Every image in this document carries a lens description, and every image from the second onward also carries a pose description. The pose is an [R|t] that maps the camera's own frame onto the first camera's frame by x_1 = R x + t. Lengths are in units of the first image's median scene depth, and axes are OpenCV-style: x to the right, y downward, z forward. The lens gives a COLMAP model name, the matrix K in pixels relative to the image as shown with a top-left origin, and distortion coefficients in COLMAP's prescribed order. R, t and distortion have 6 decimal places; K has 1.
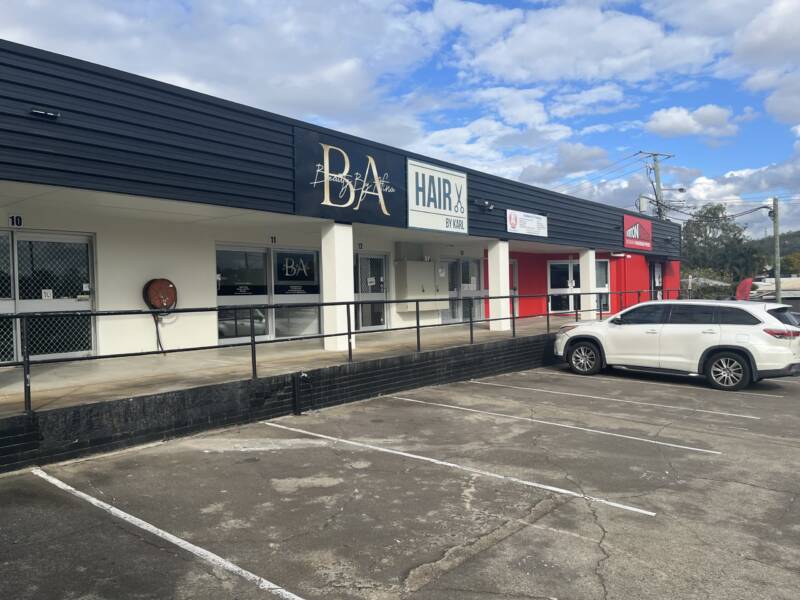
lens RADIAL K [[604.4, 0, 400.0], [0, 604.4, 300.0], [0, 0, 1]] dist [0.037420, -0.005546]
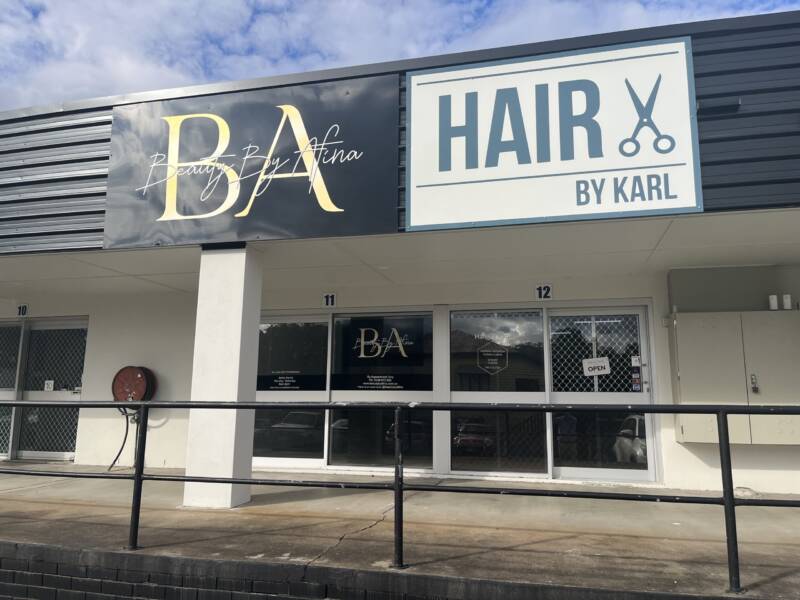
lens RADIAL K [[604.4, 0, 400.0], [0, 604.4, 300.0], [0, 0, 1]] dist [0.037420, -0.005546]
pose [[0.418963, -0.129993, -0.898650, 0.378223], [-0.025672, 0.987608, -0.154829, -0.005959], [0.907640, 0.087938, 0.410434, 0.821707]]
